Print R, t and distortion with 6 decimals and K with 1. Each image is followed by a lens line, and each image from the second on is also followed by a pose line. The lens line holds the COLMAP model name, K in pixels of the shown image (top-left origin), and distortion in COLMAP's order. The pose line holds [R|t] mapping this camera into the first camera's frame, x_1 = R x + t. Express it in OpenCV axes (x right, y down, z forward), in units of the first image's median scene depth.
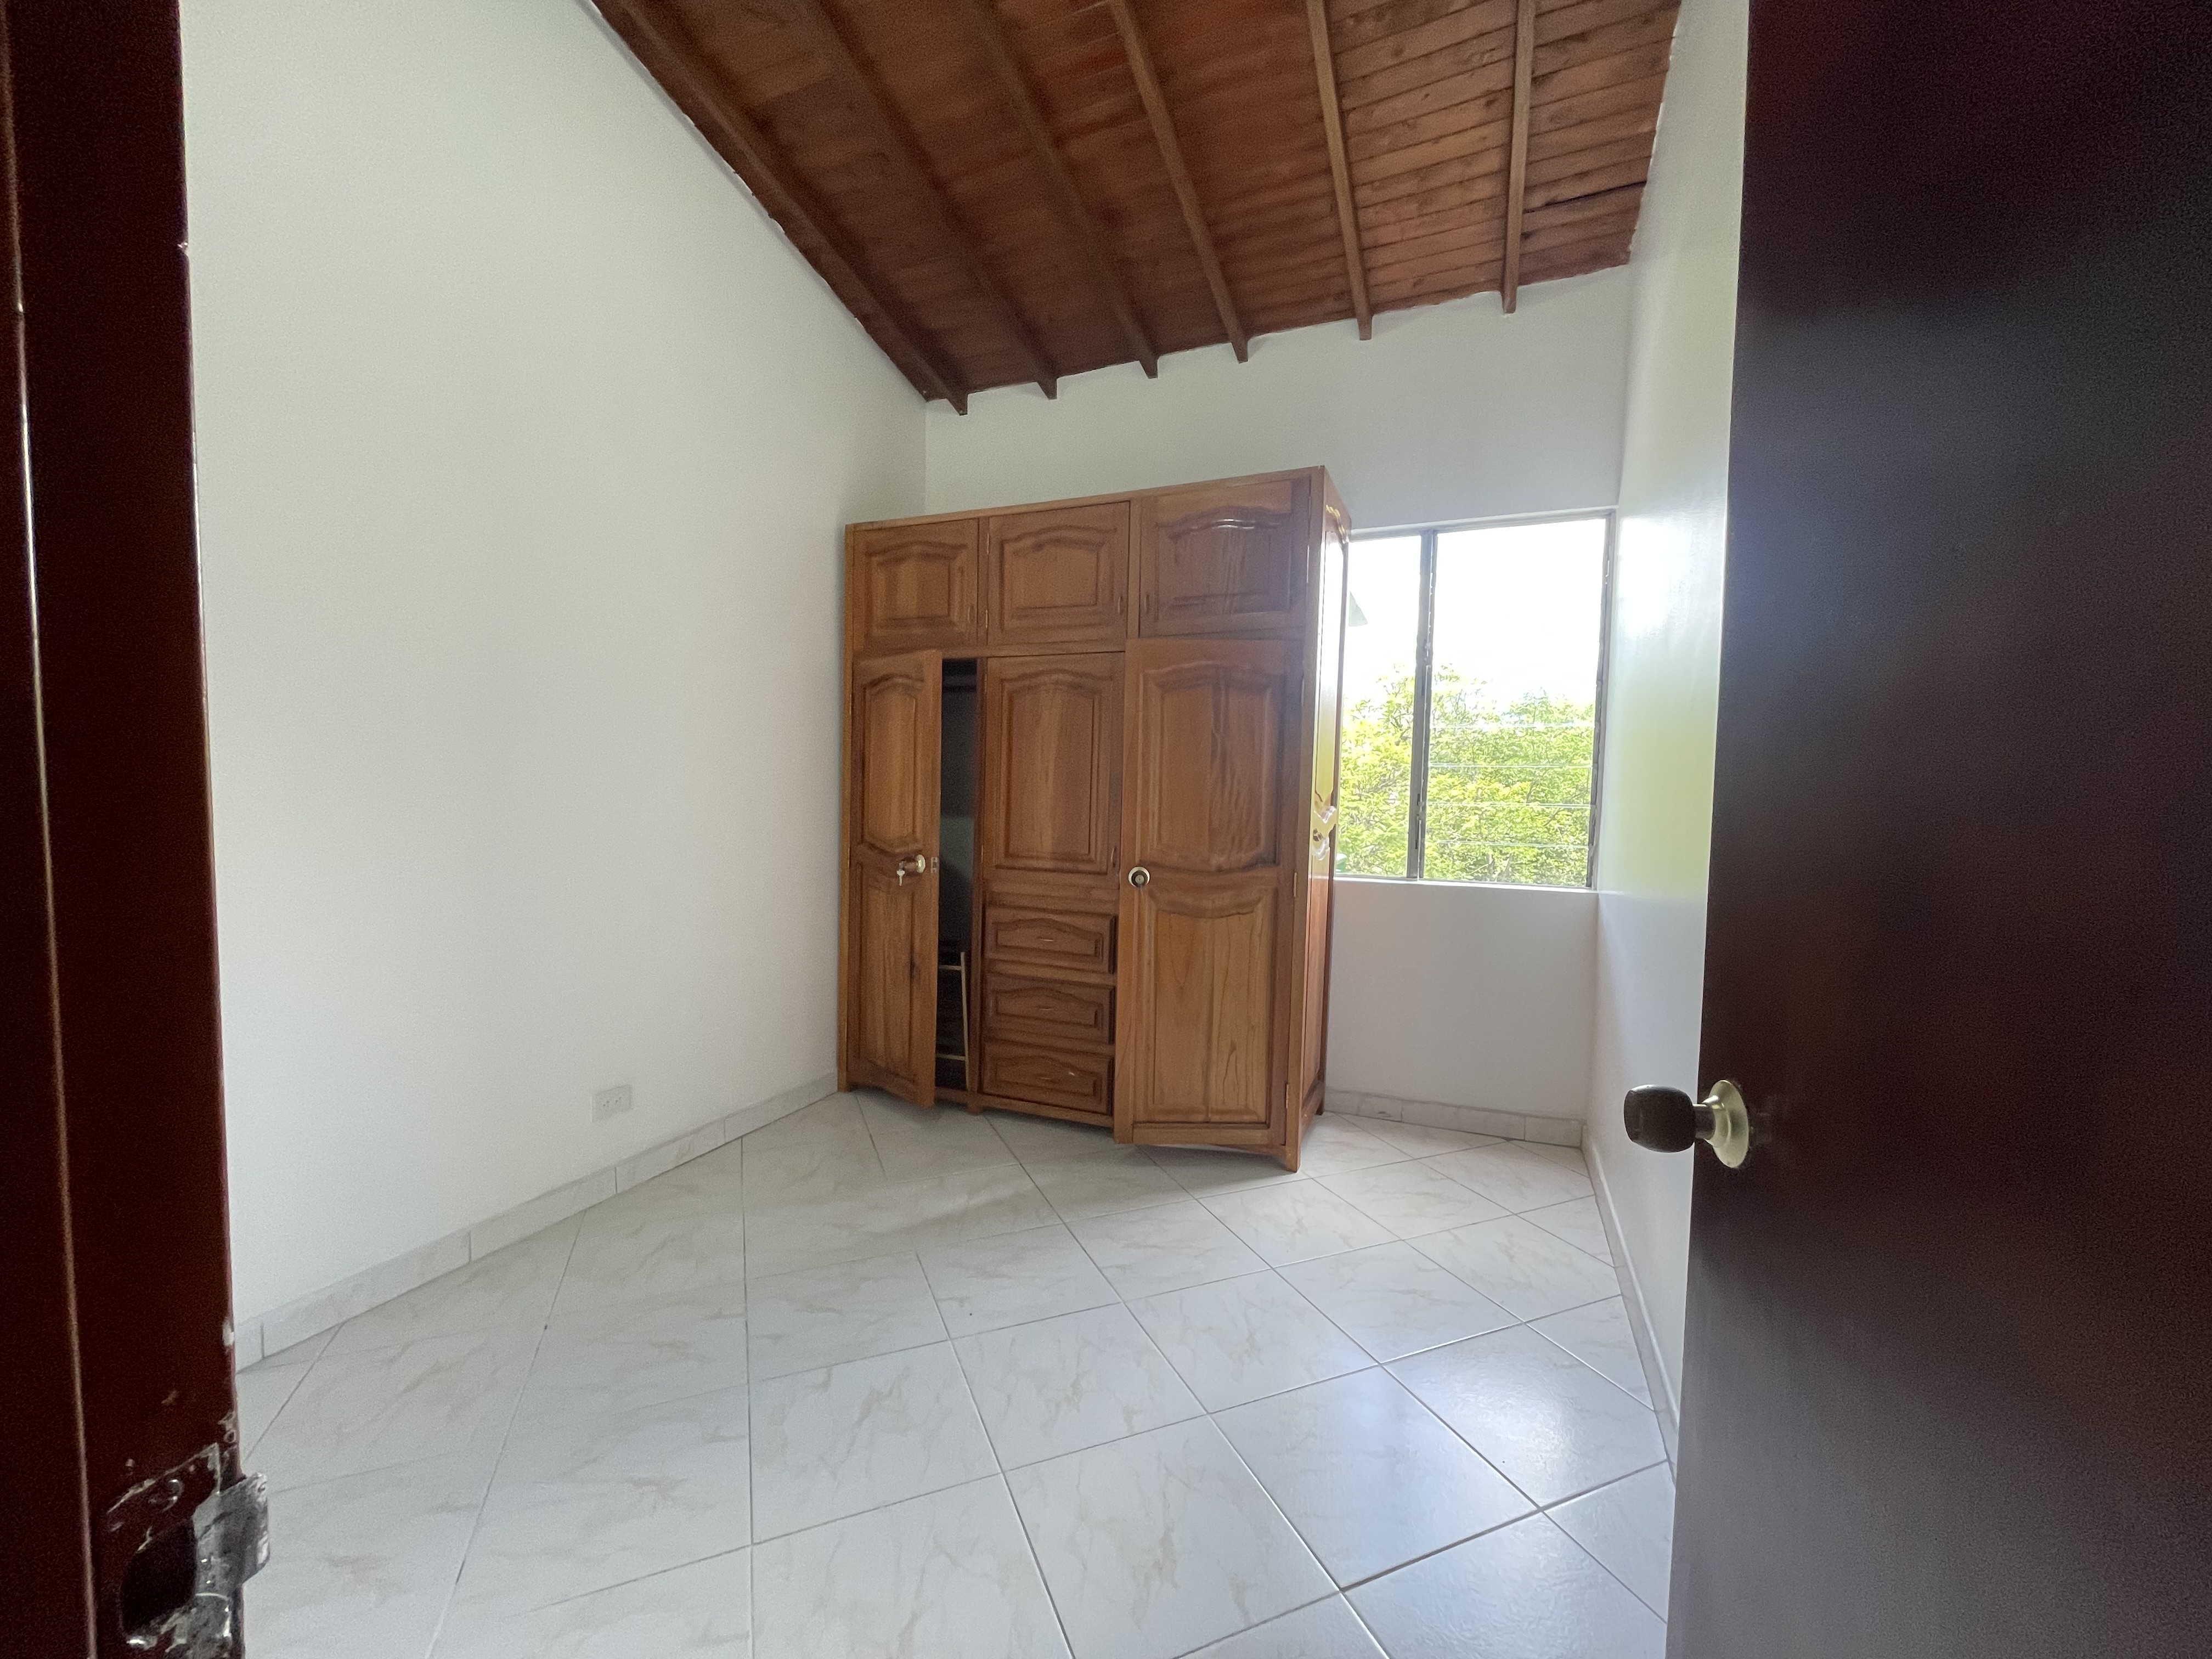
lens RADIAL K [[893.5, 0, 1097.1], [0, 893.5, 826.5], [0, 0, 1]] dist [-0.000504, 0.001181]
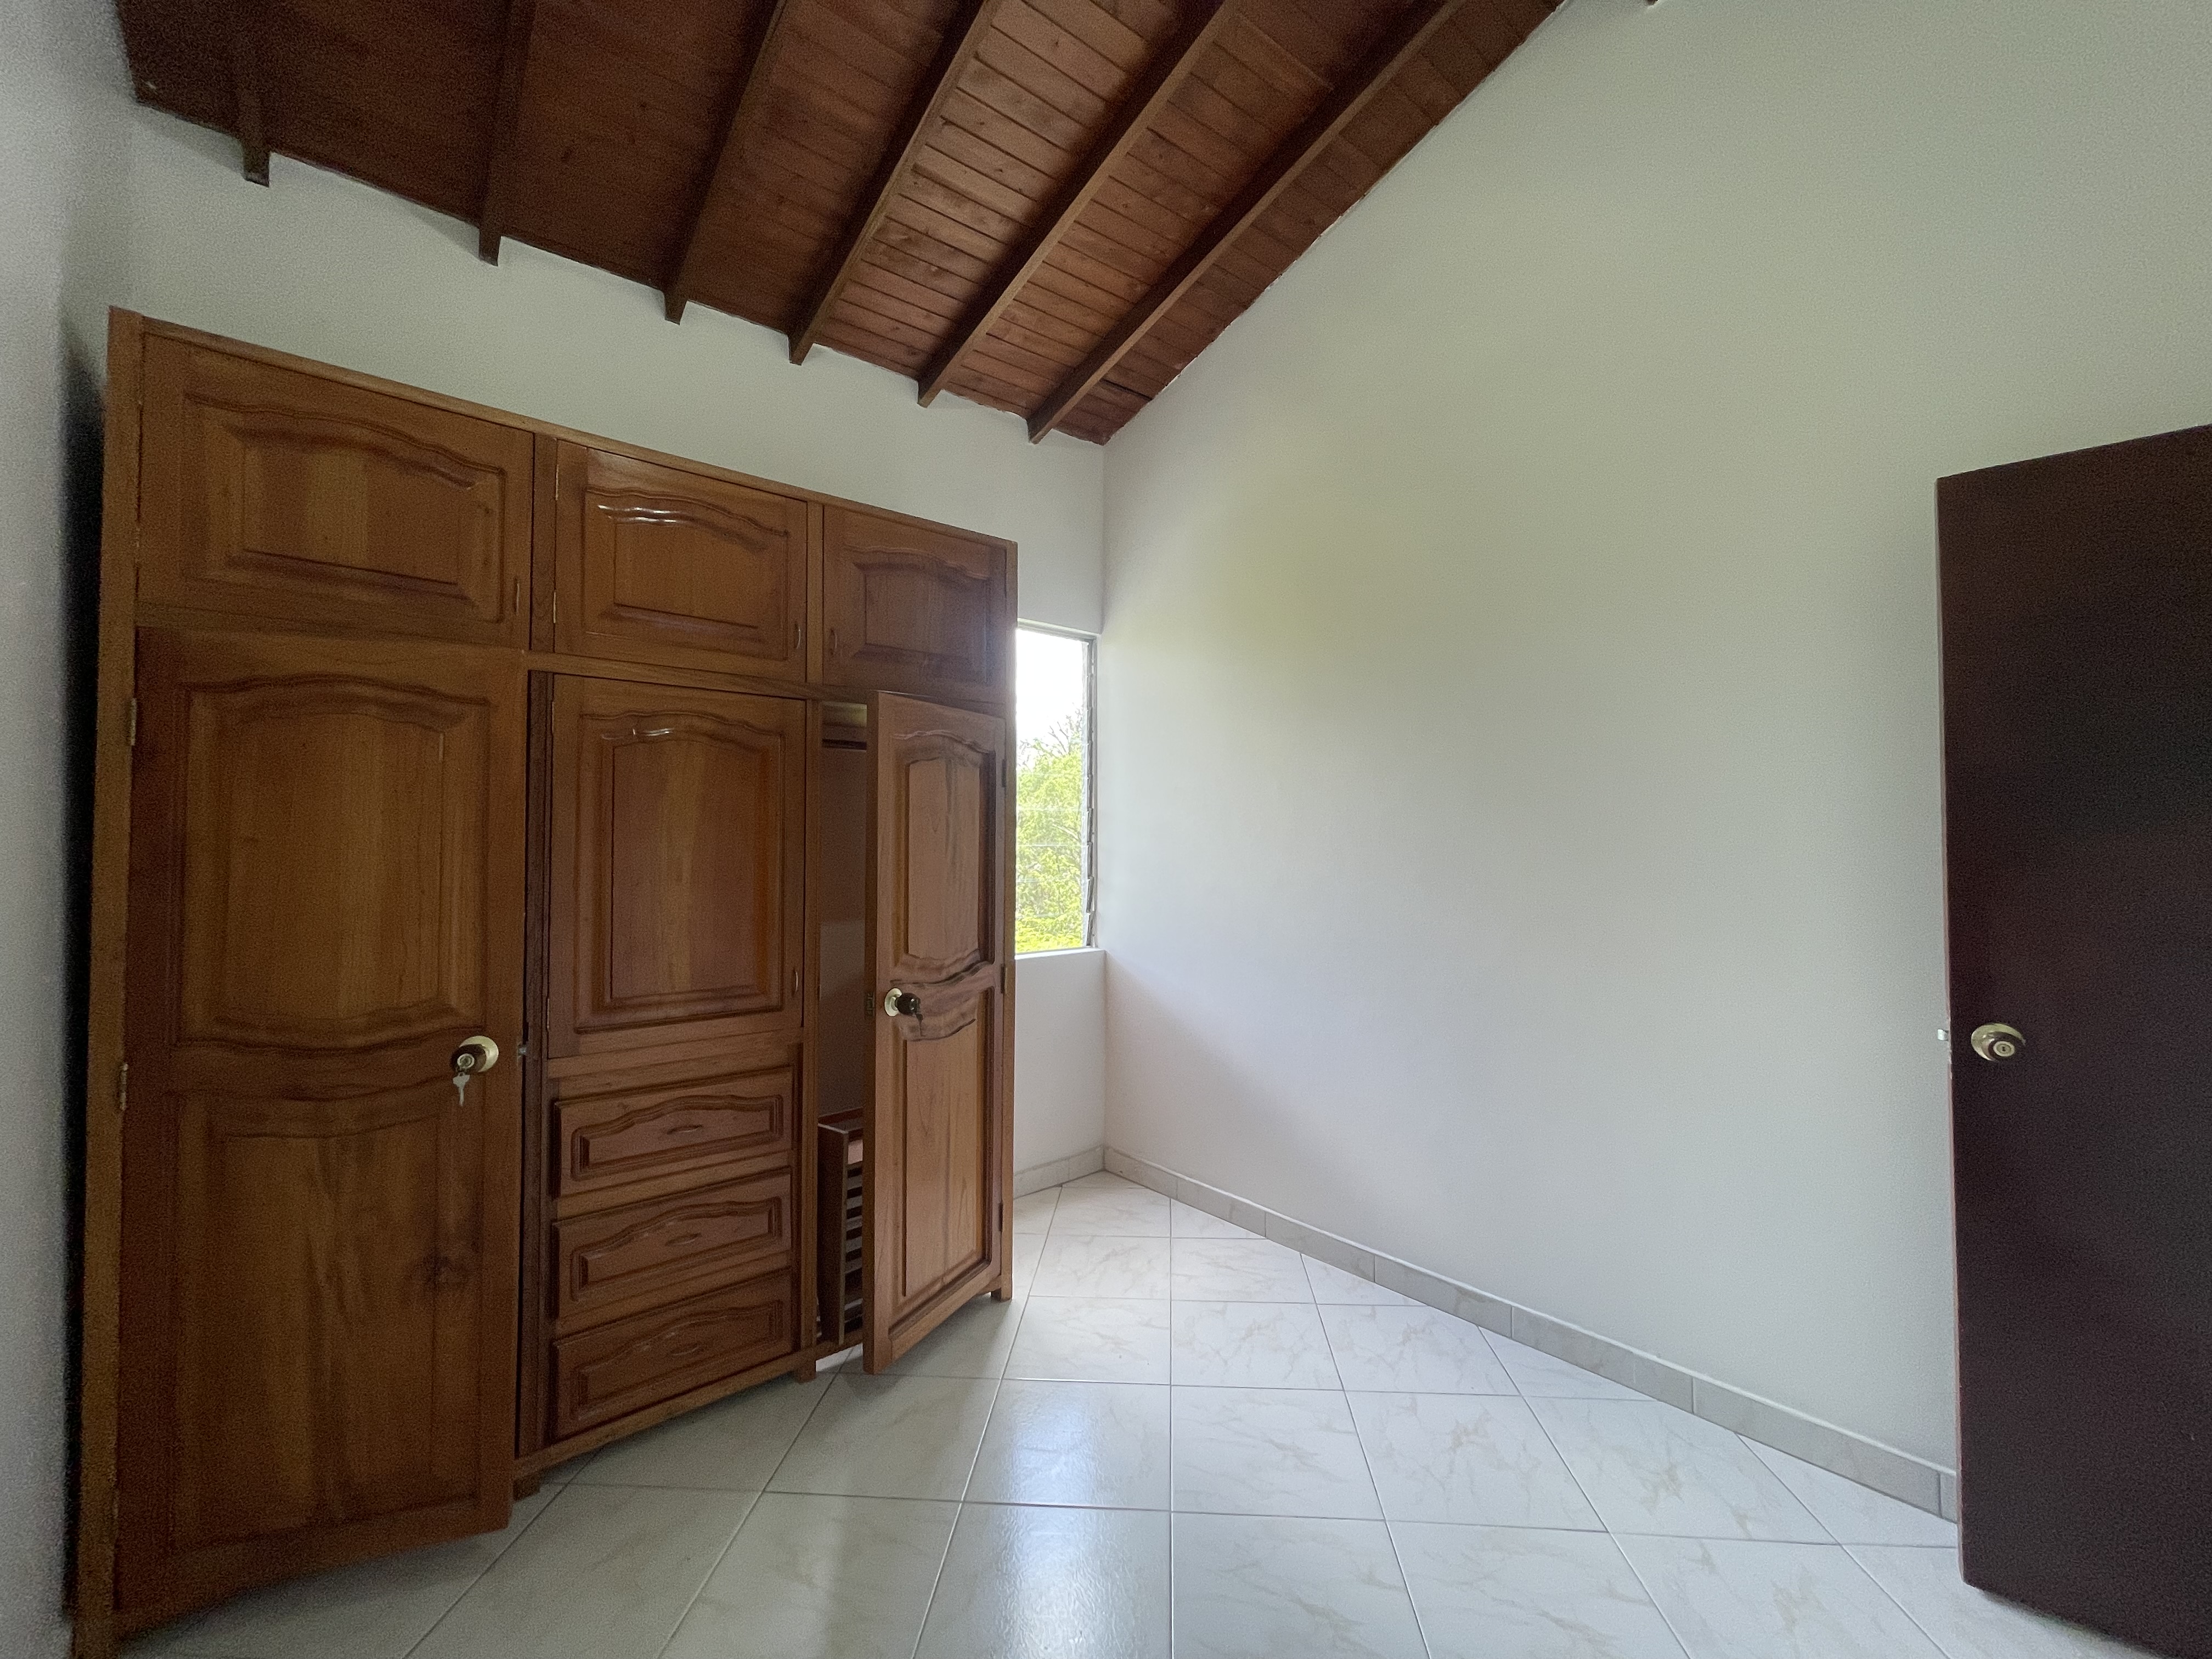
lens RADIAL K [[893.5, 0, 1097.0], [0, 893.5, 833.7], [0, 0, 1]] dist [-0.000504, 0.001181]
pose [[0.448951, -0.005727, 0.893538, -0.485449], [0.059590, 0.997945, -0.023545, -0.050473], [-0.891567, 0.063817, 0.448370, 0.430949]]
